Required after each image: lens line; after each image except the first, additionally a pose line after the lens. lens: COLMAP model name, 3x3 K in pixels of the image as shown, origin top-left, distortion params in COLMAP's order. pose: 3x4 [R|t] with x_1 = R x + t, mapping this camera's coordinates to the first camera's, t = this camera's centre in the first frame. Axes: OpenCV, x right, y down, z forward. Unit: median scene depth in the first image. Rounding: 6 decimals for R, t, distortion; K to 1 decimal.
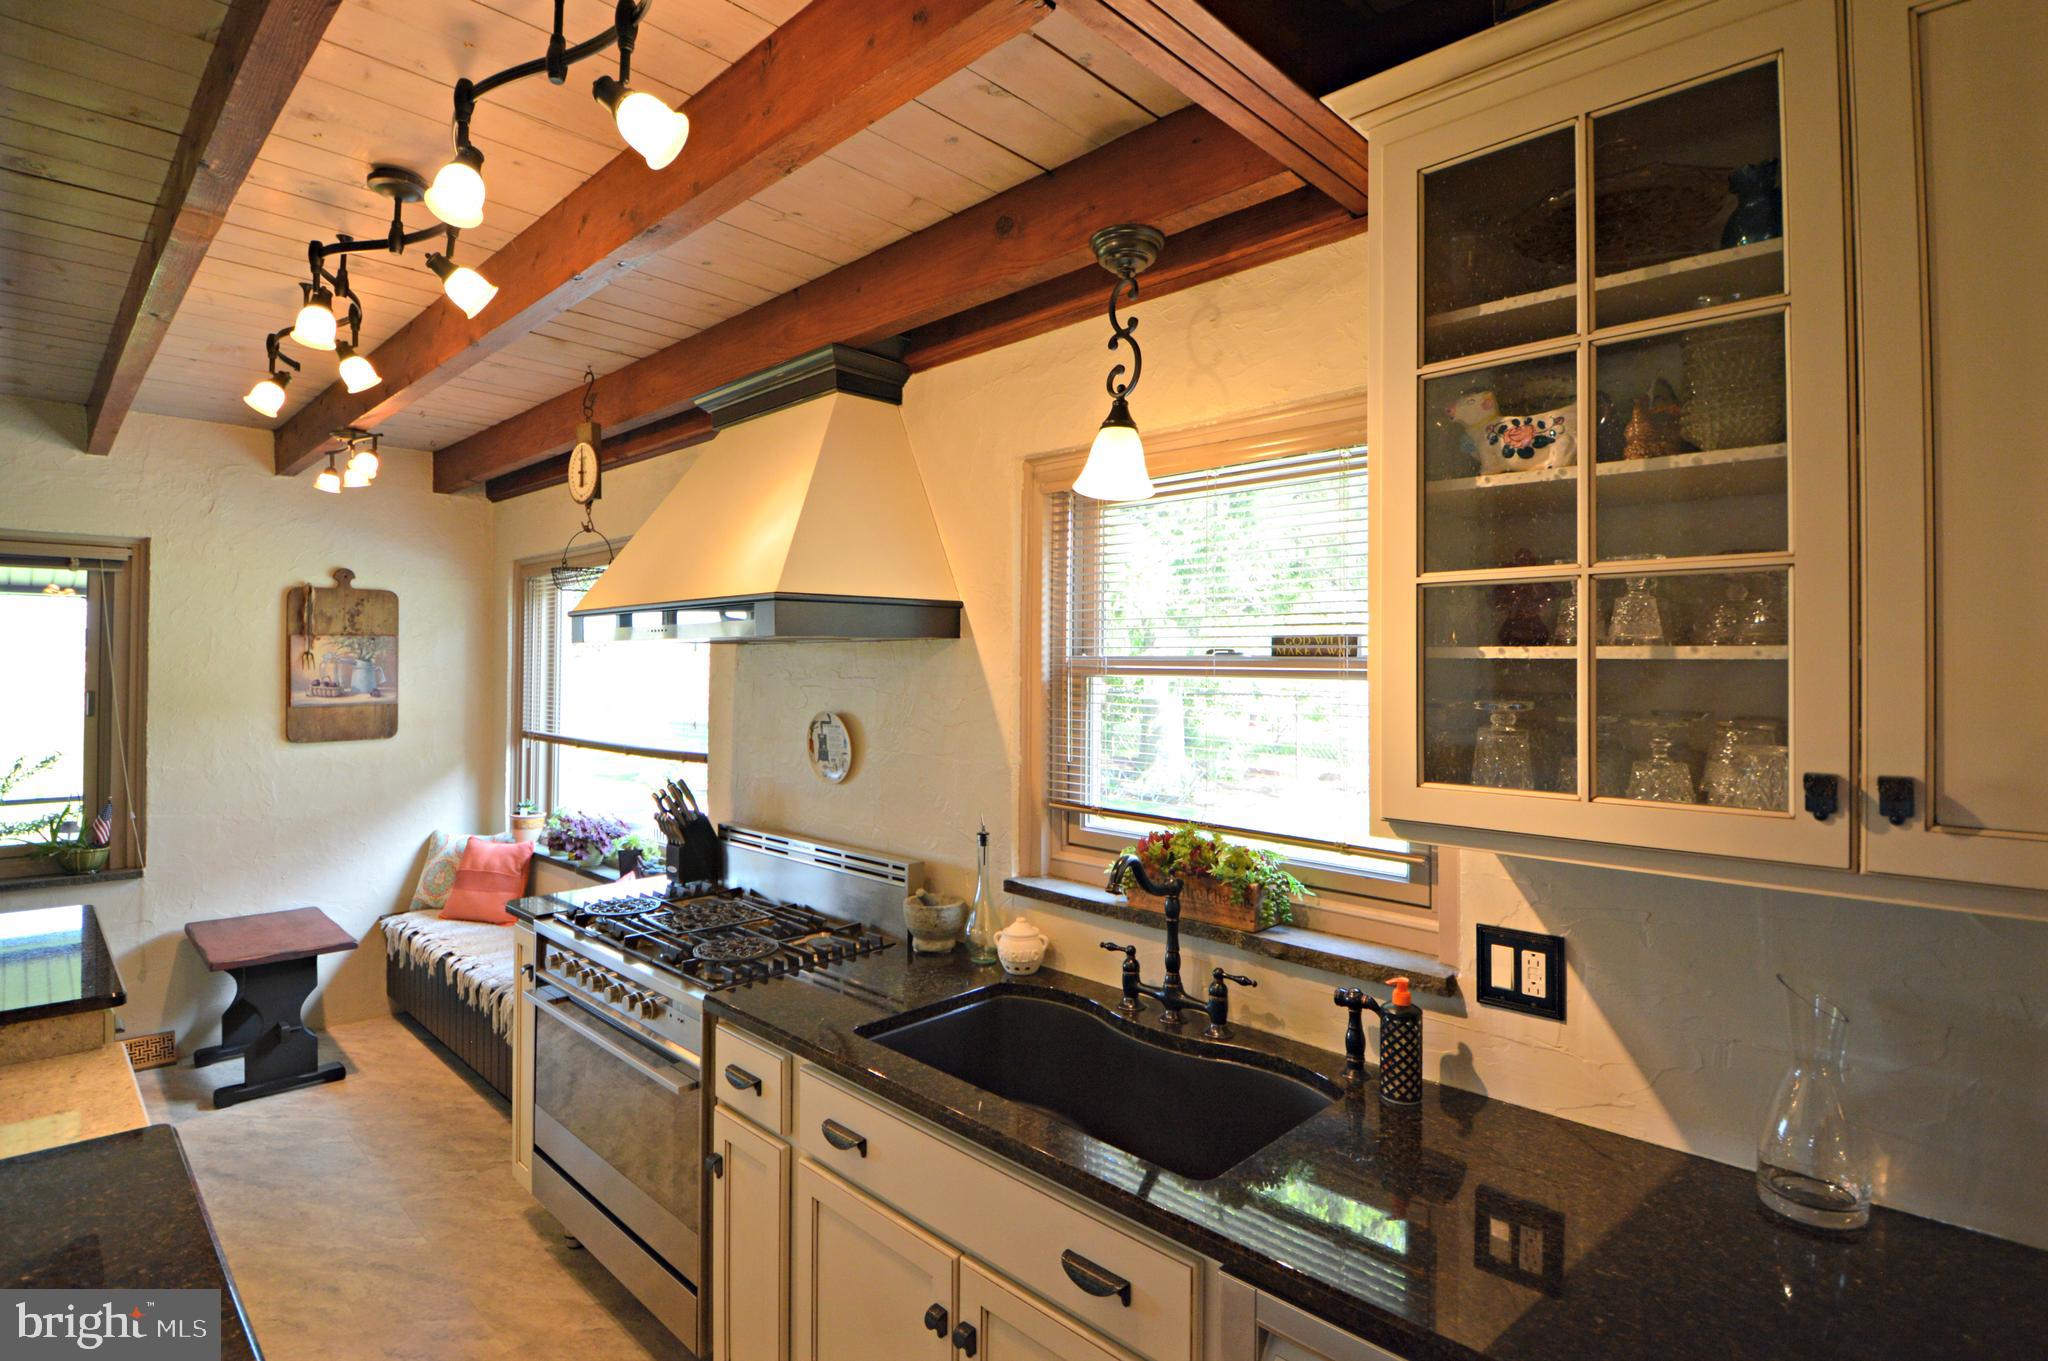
lens RADIAL K [[1014.1, 0, 997.9], [0, 1014.1, 642.6], [0, 0, 1]] dist [-0.008136, -0.006414]
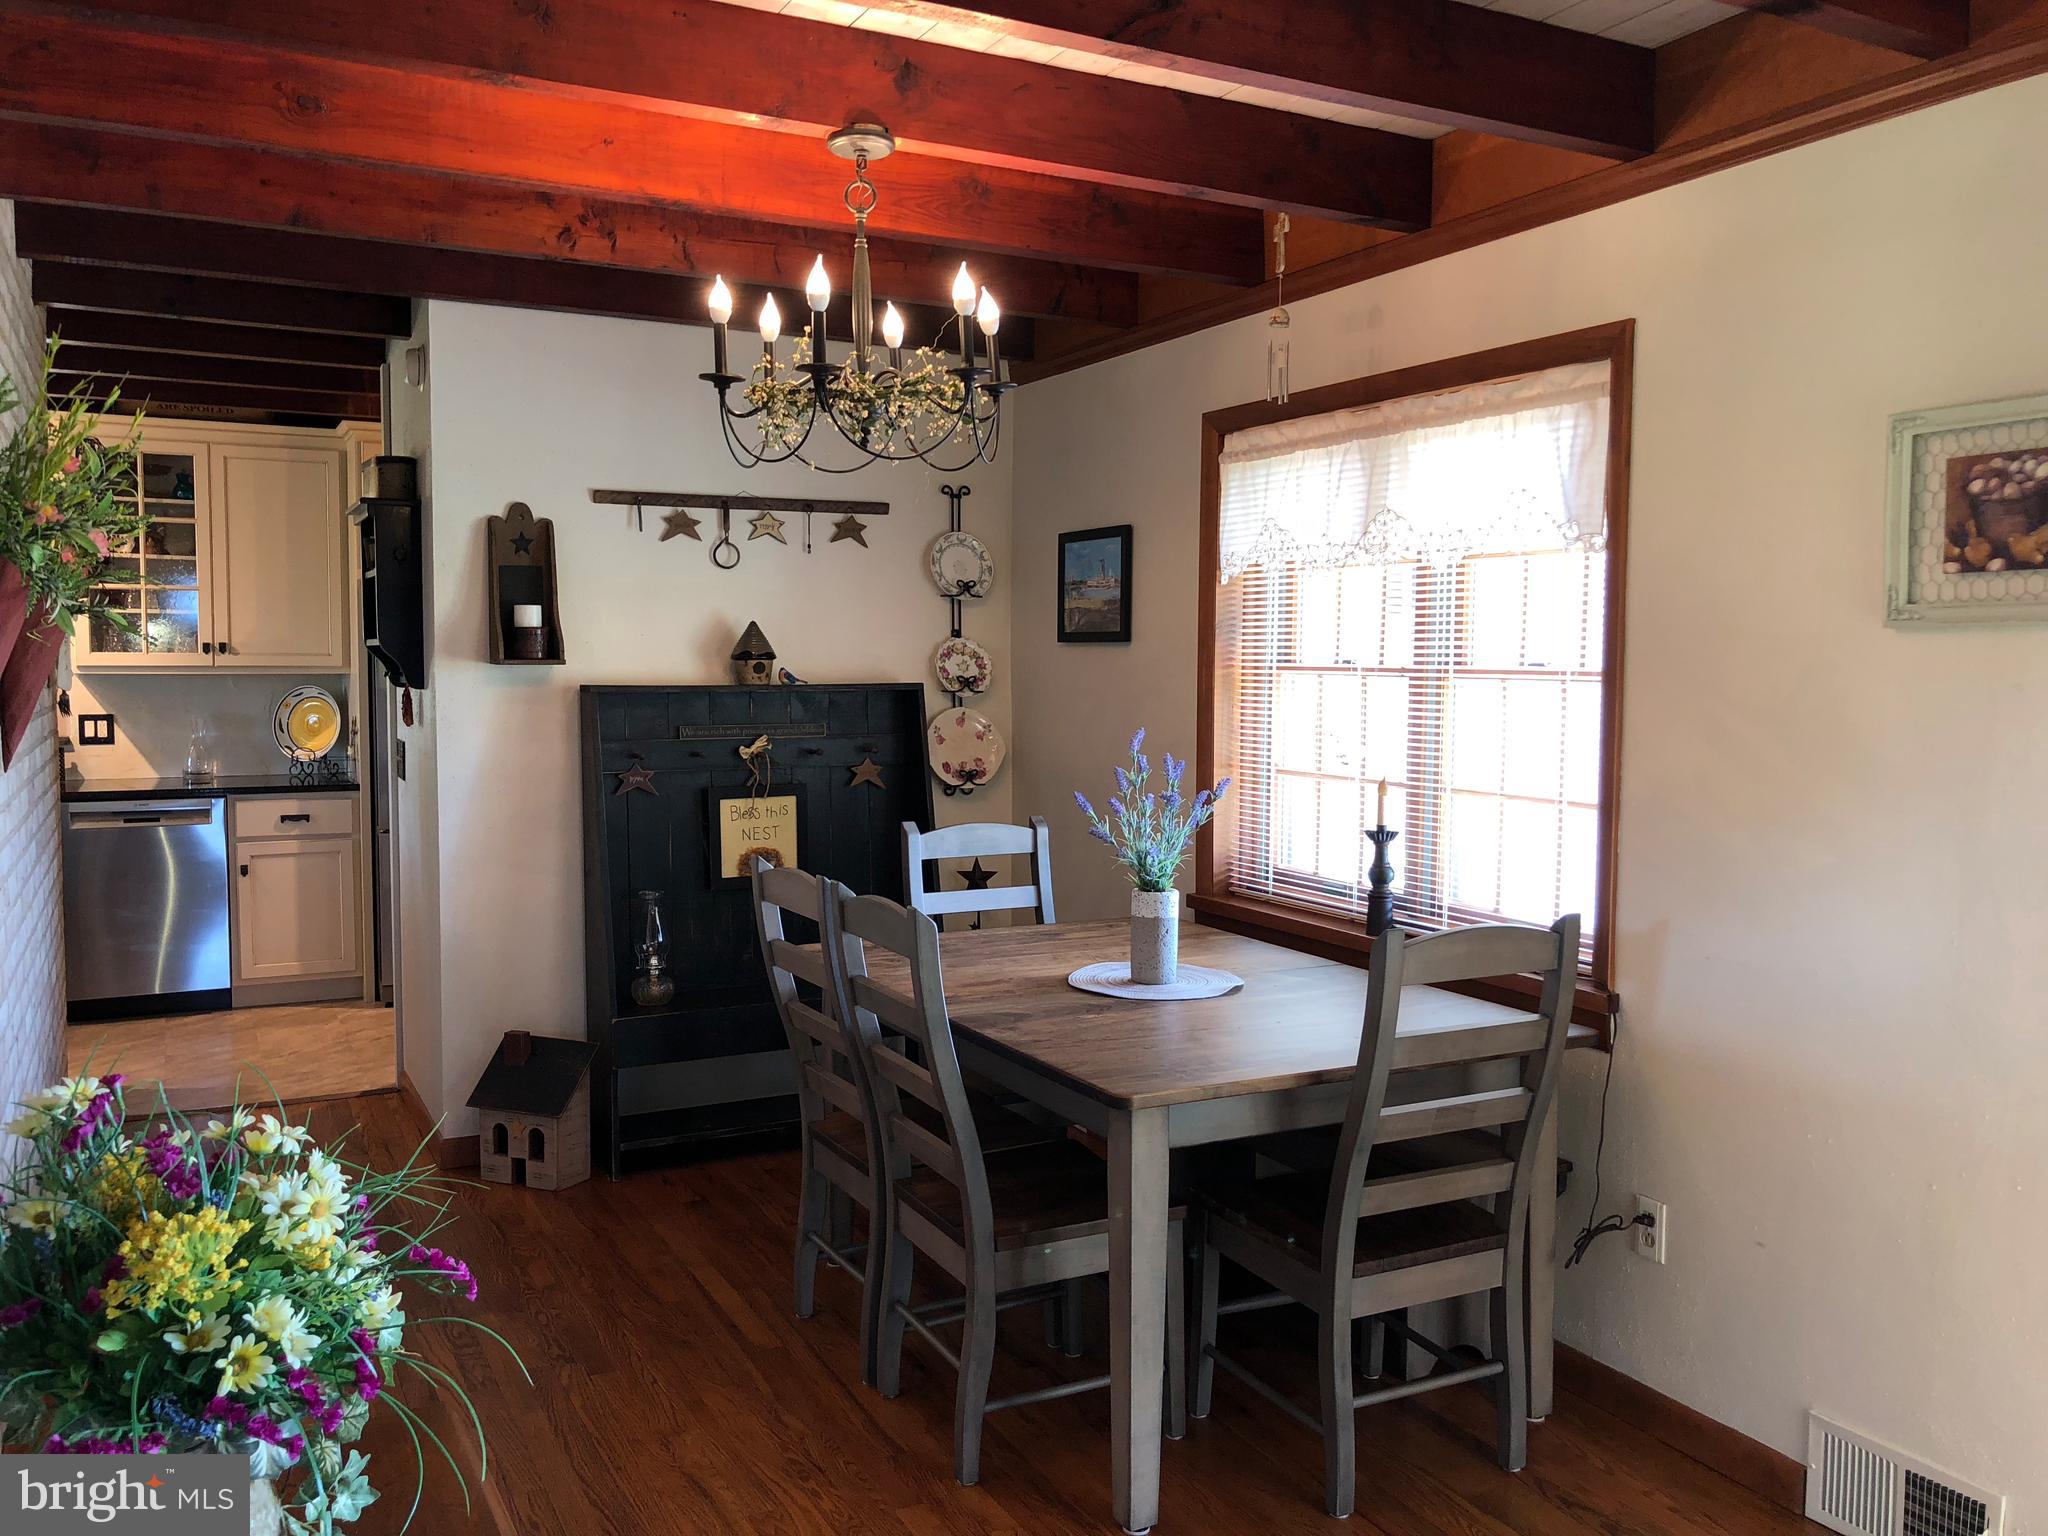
lens RADIAL K [[1683.4, 0, 1020.8], [0, 1683.4, 761.8], [0, 0, 1]] dist [0.005889, 0.001567]
pose [[0.292359, -0.060356, 0.954402, -2.378042], [-0.023384, 0.997257, 0.070229, 0.028431], [-0.956023, -0.042850, 0.290145, -2.072959]]
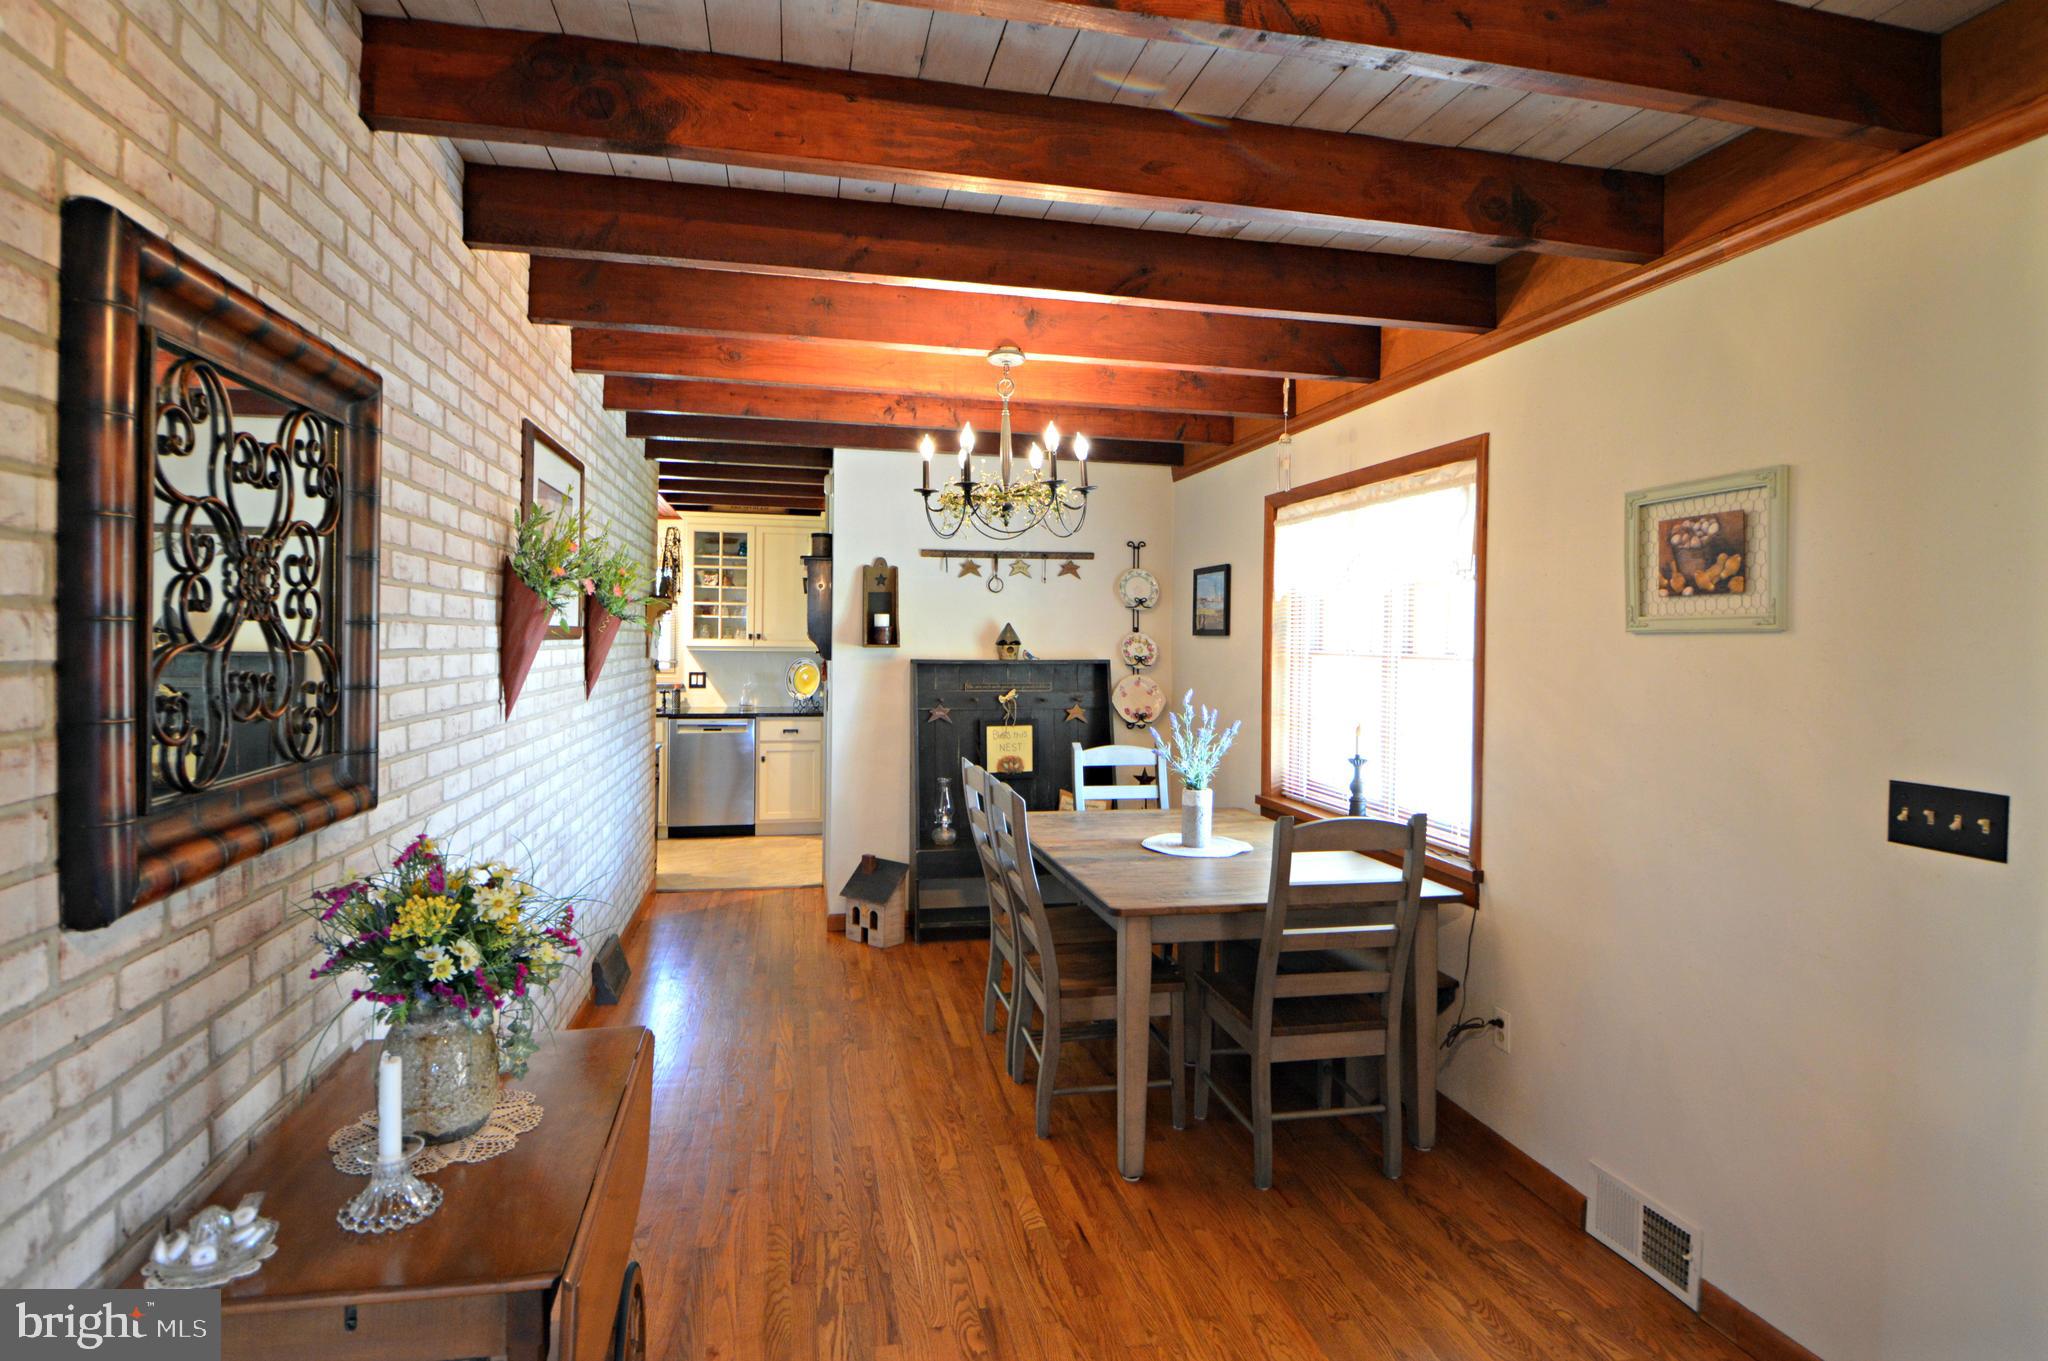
lens RADIAL K [[1047.8, 0, 1007.7], [0, 1047.8, 647.1], [0, 0, 1]] dist [-0.000912, -0.003361]
pose [[0.540476, -0.003947, 0.841350, -2.345659], [-0.025564, 0.999450, 0.021111, 0.009496], [-0.840971, -0.032919, 0.540078, -2.403307]]
